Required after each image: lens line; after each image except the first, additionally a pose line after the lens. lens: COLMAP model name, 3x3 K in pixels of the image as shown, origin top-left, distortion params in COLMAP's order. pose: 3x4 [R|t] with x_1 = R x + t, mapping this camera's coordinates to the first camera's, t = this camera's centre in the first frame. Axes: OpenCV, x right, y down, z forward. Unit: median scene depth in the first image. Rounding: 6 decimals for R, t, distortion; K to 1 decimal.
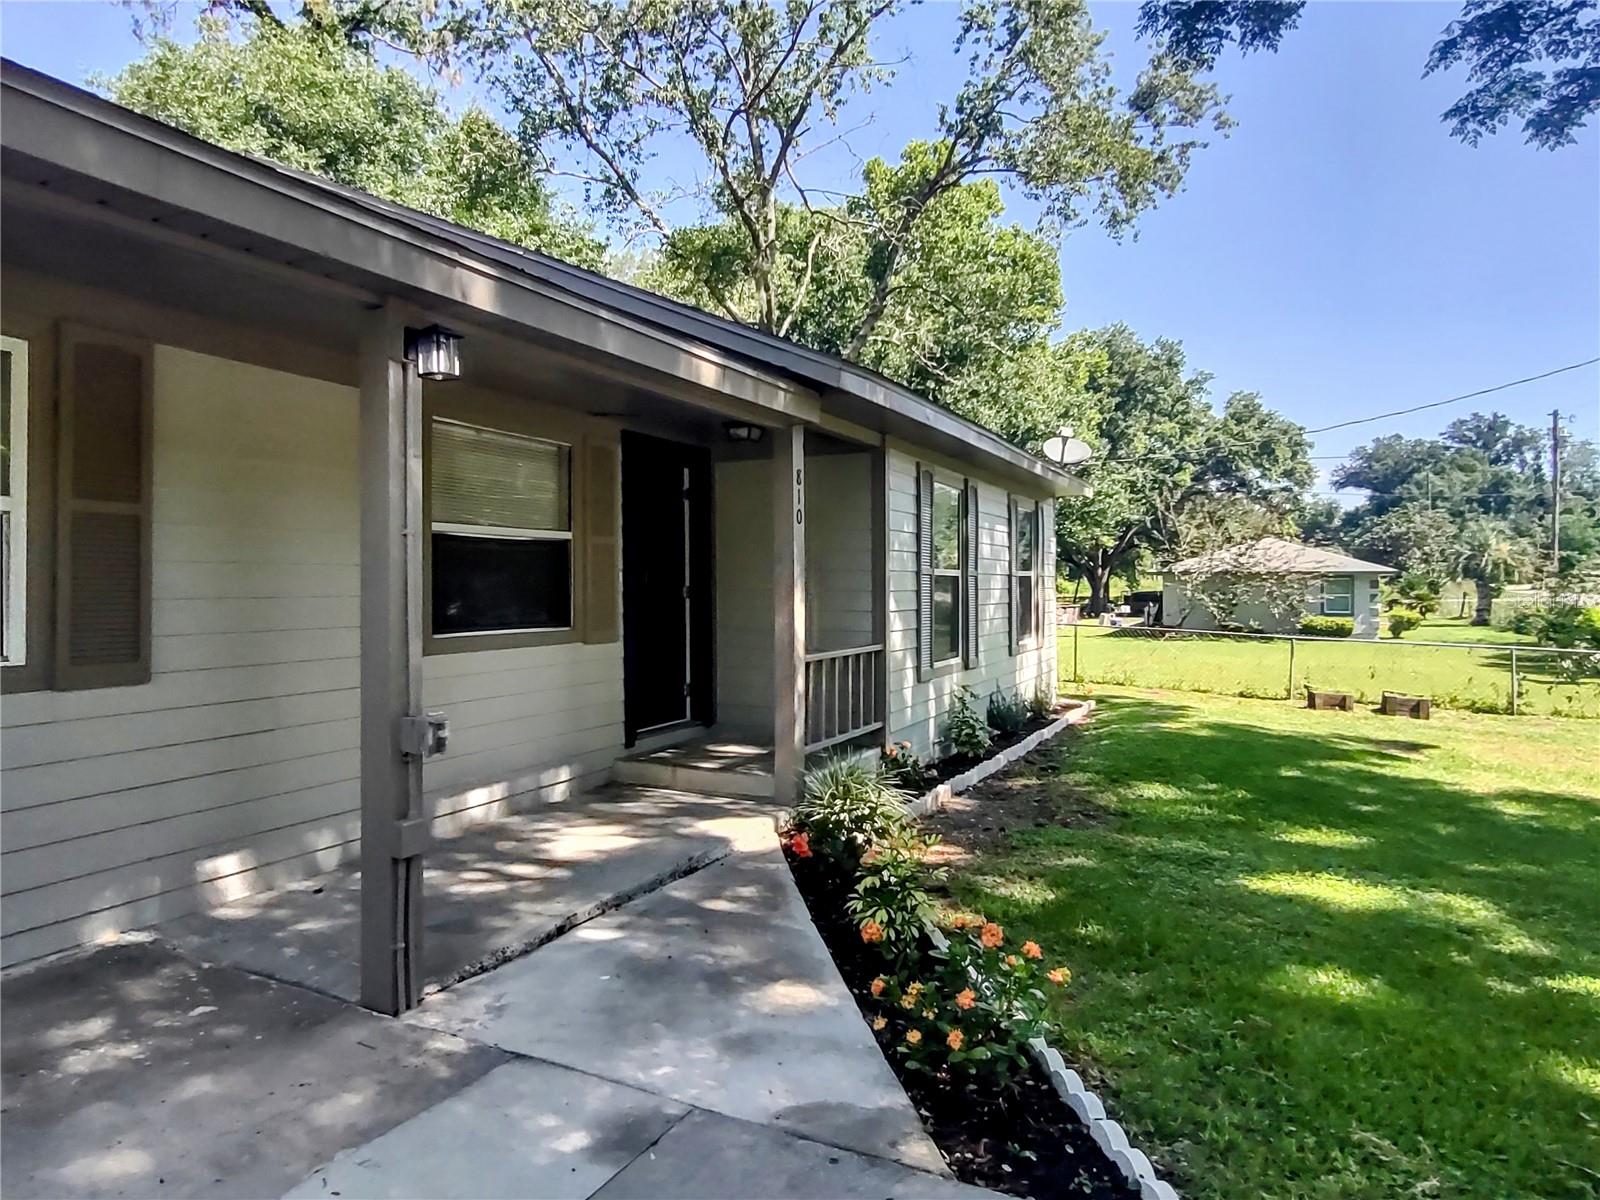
lens RADIAL K [[996.4, 0, 798.2], [0, 996.4, 573.6], [0, 0, 1]] dist [-0.003325, 0.001004]
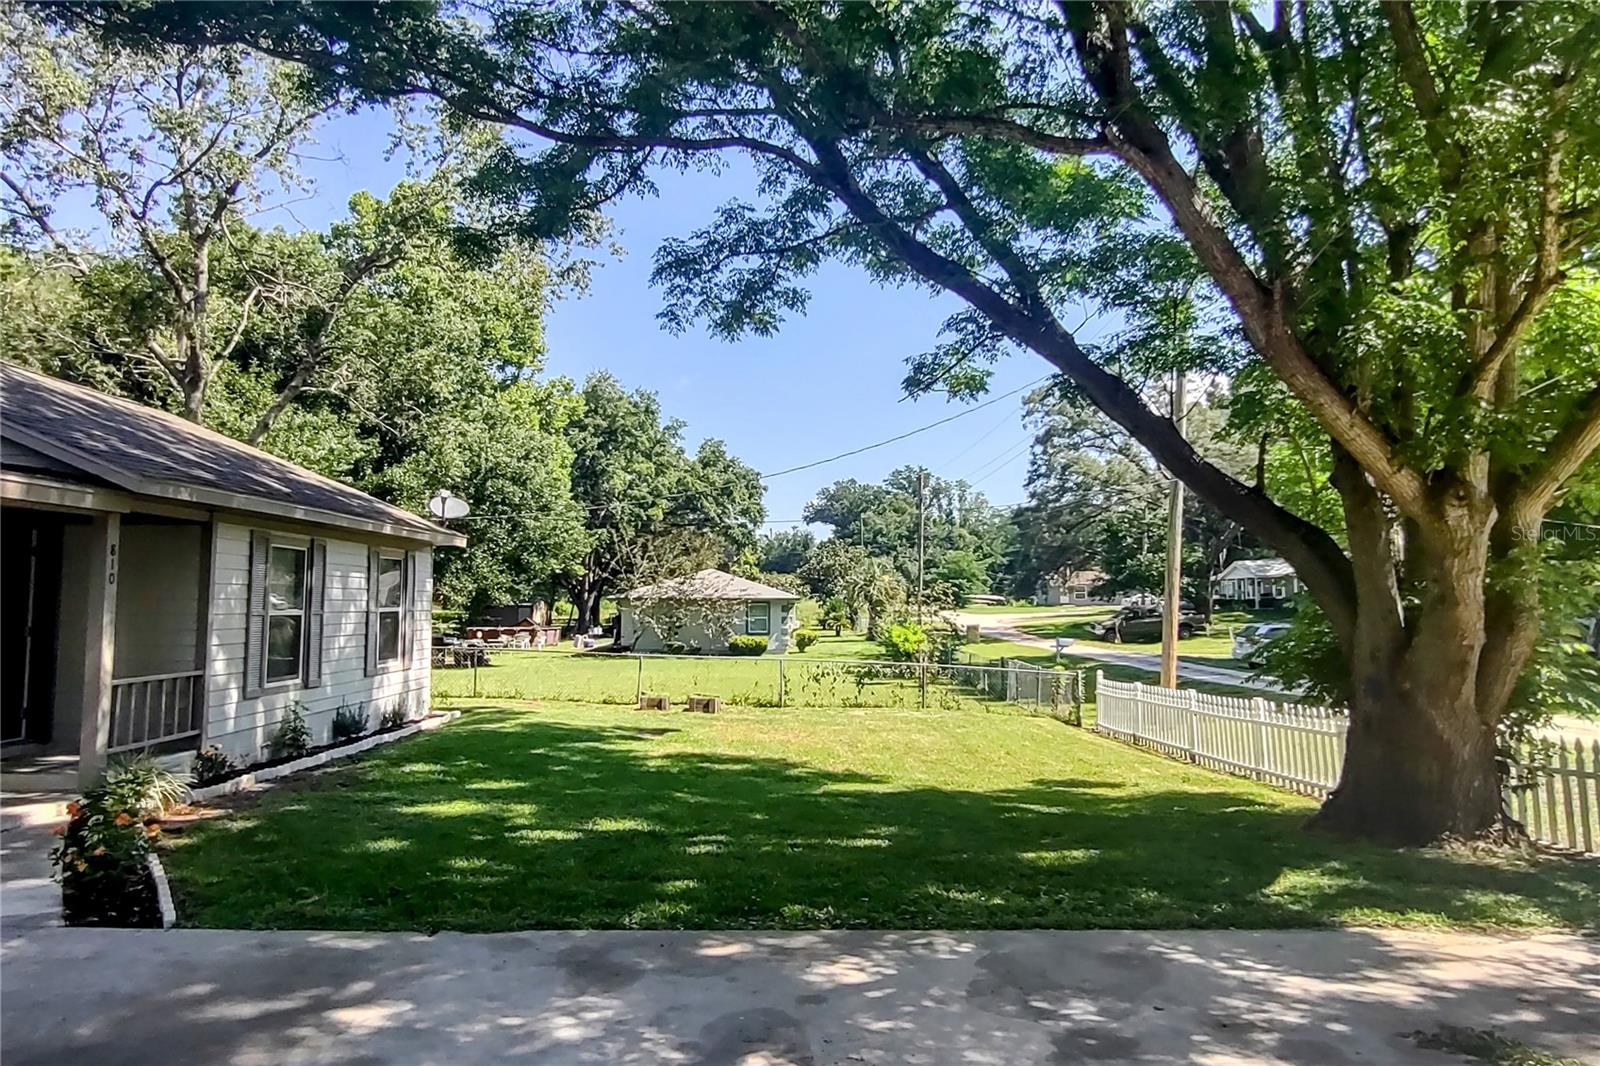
lens RADIAL K [[992.1, 0, 791.3], [0, 992.1, 513.7], [0, 0, 1]] dist [-0.004886, 0.001464]
pose [[0.893882, 0.040075, 0.446507, 0.140915], [-0.003832, 0.996643, -0.081780, -0.024061], [-0.448286, 0.071390, 0.891035, -0.403448]]
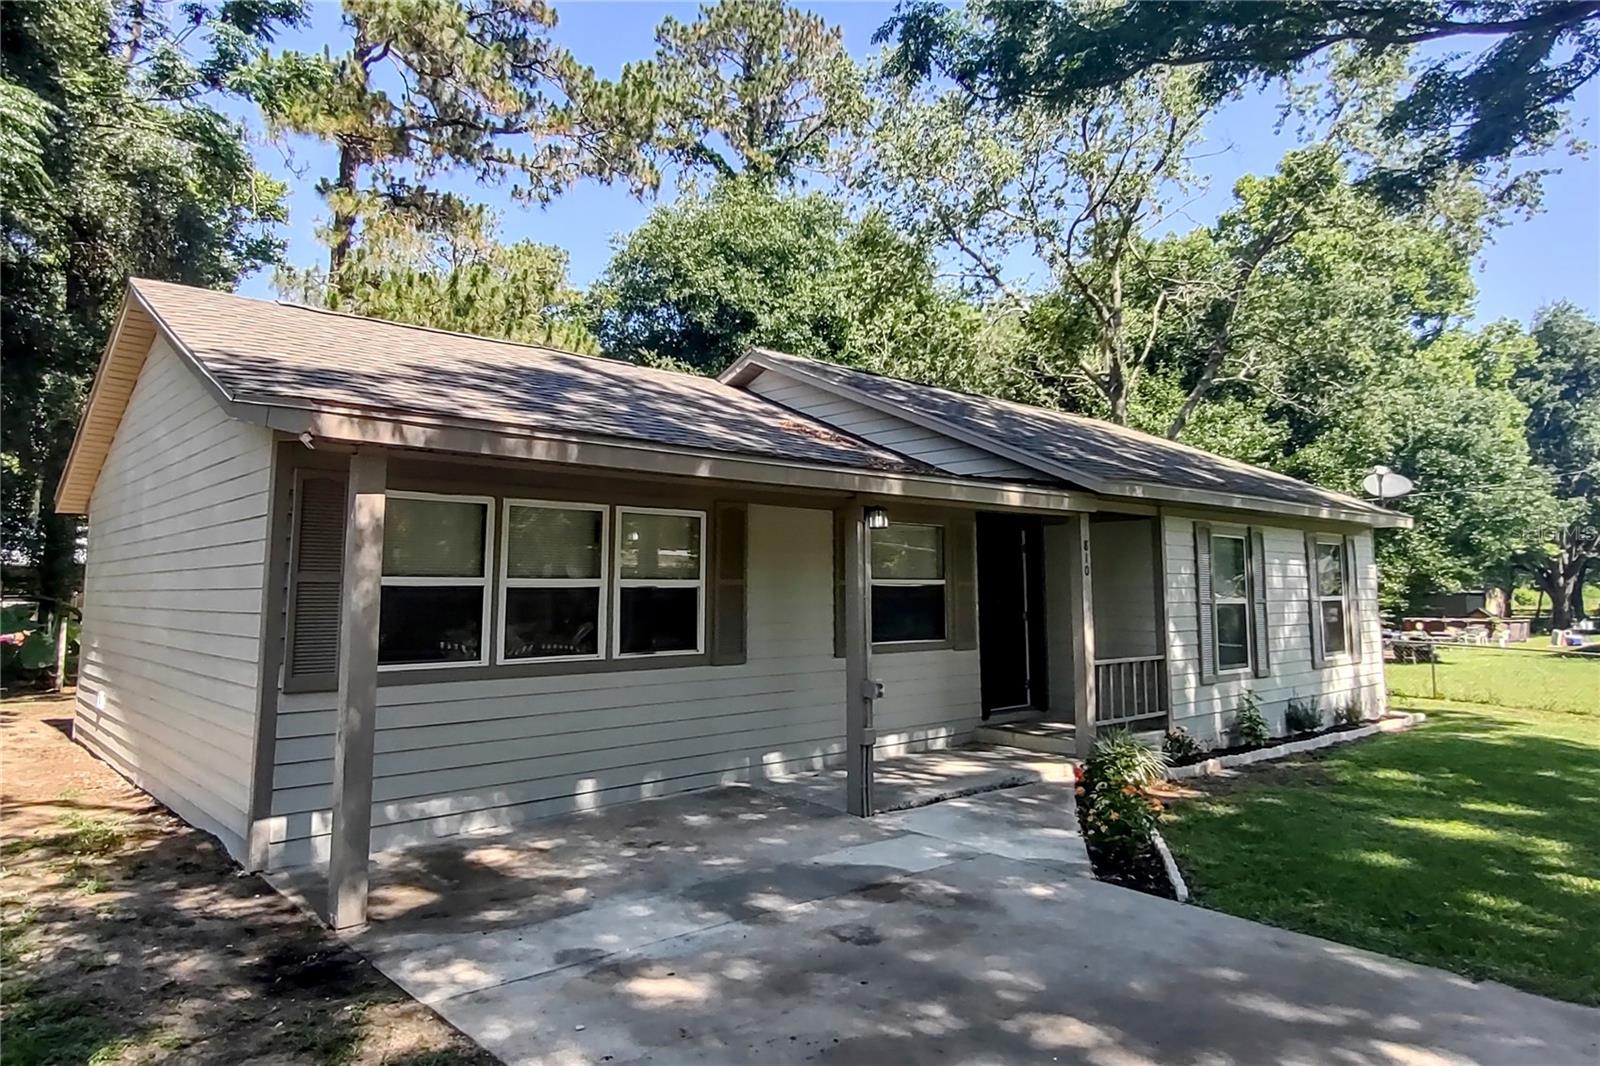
lens RADIAL K [[994.6, 0, 801.6], [0, 994.6, 481.4], [0, 0, 1]] dist [-0.001537, 0.001763]
pose [[0.927221, -0.041191, -0.372244, 0.107346], [0.003759, 0.994907, -0.100728, -0.025764], [0.374497, 0.091997, 0.922653, -0.386548]]
